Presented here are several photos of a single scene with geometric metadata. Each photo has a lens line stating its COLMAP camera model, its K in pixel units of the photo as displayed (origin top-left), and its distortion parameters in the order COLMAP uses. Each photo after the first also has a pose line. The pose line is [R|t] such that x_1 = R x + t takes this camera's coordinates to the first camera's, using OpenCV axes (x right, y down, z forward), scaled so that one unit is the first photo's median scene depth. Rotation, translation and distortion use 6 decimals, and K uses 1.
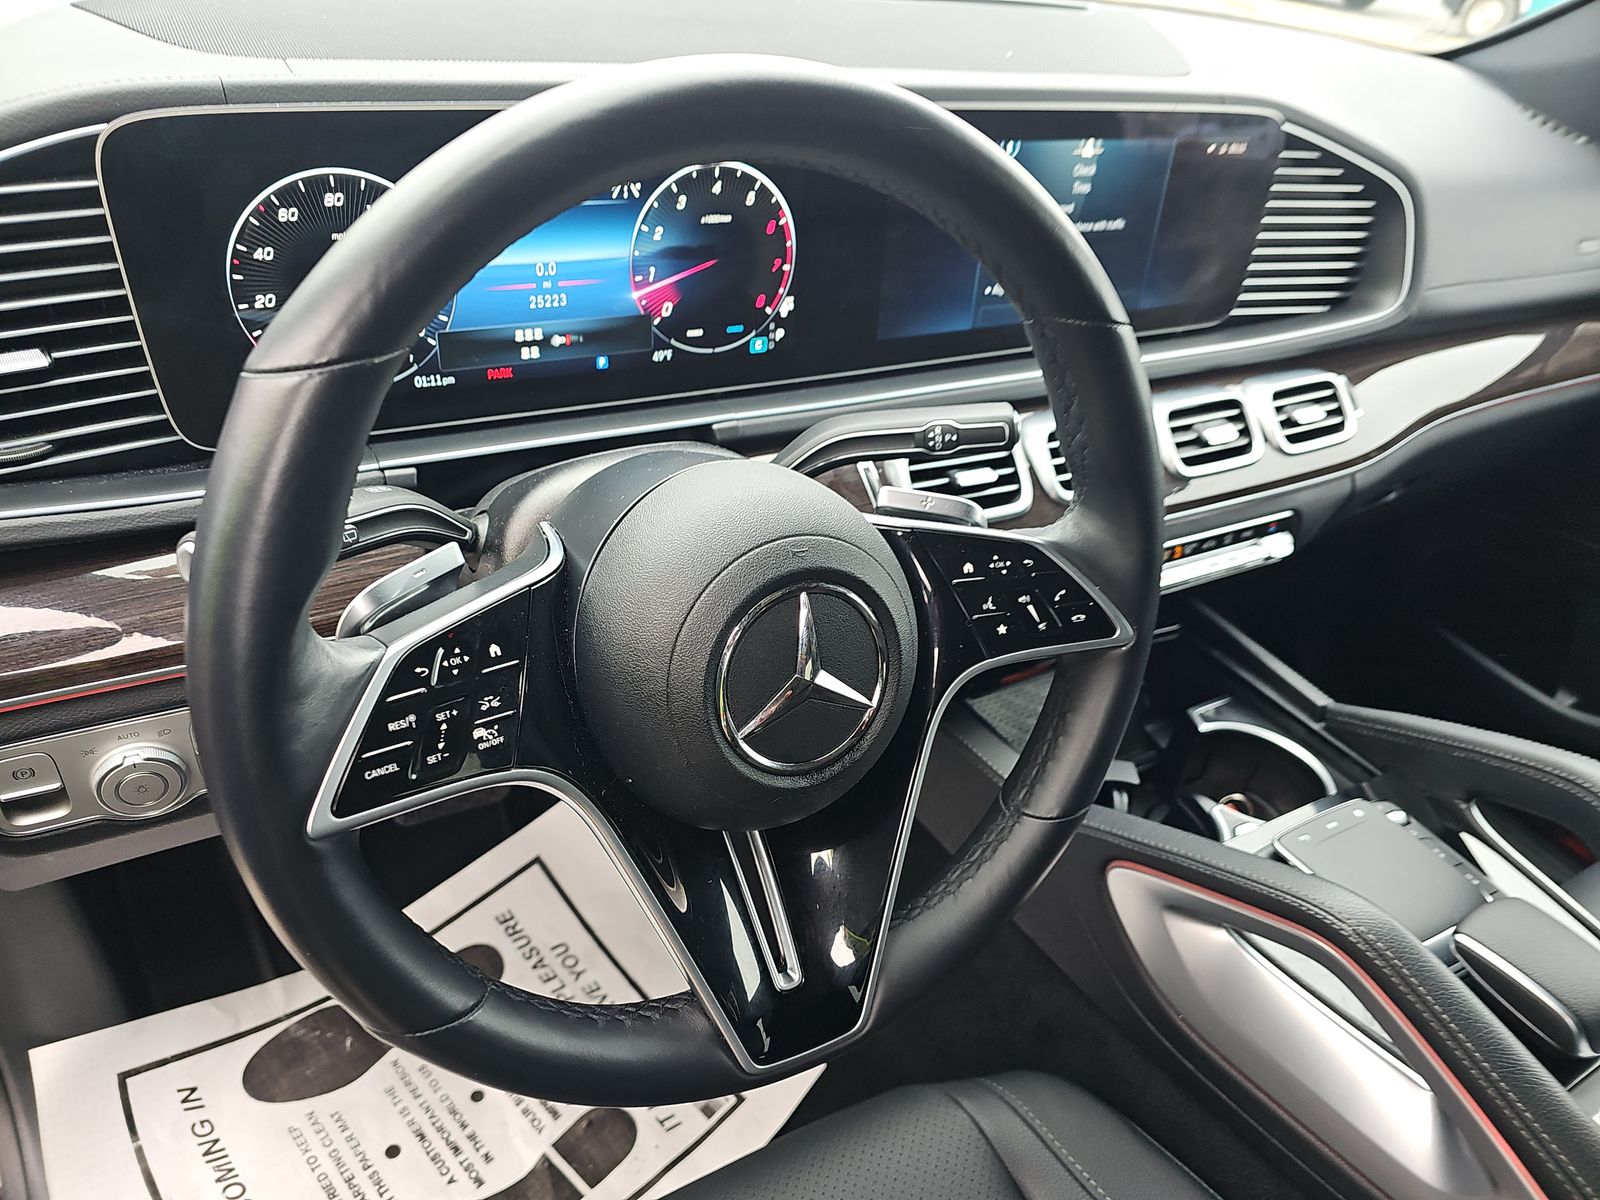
lens RADIAL K [[1076.4, 0, 798.6], [0, 1076.4, 613.5], [0, 0, 1]] dist [0.041378, -0.034732]
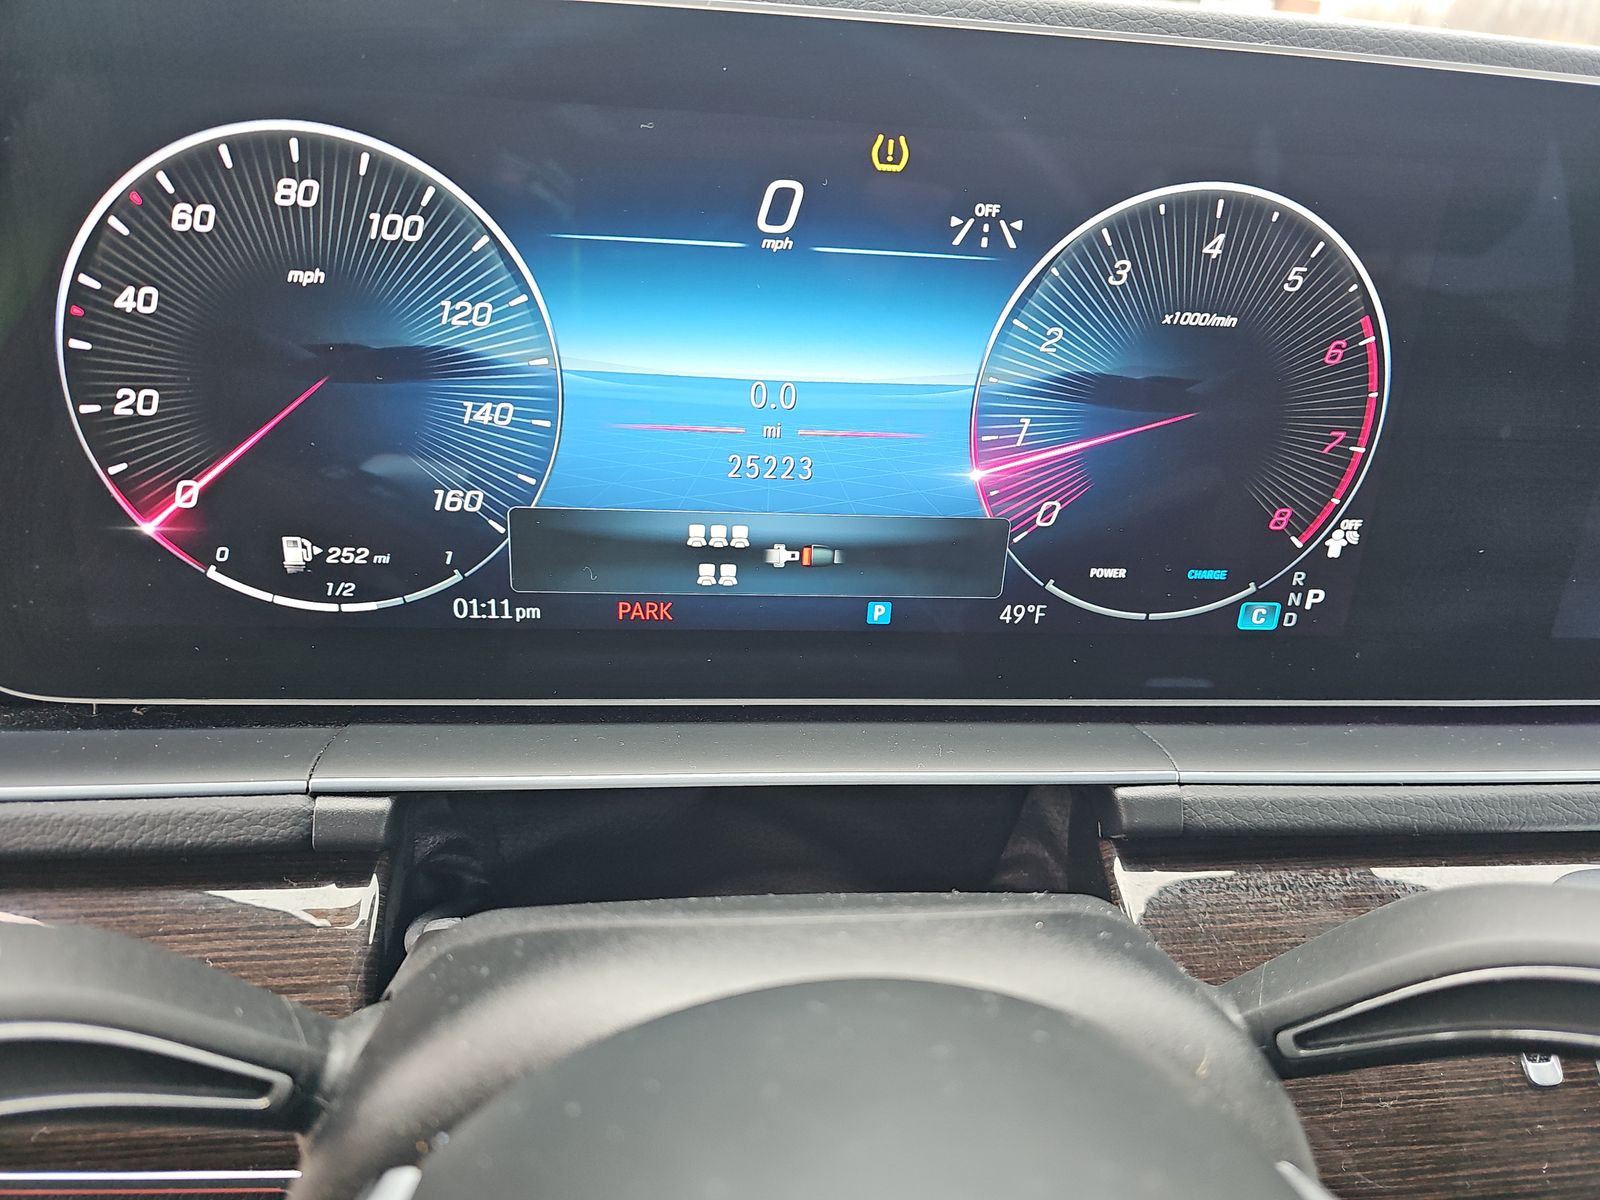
lens RADIAL K [[1076.4, 0, 806.4], [0, 1076.4, 610.0], [0, 0, 1]] dist [0.041378, -0.034732]
pose [[0.916086, 0.131291, -0.378879, -0.044987], [-0.203566, 0.966336, -0.157341, -0.169153], [0.345467, 0.221265, 0.911973, 0.627338]]
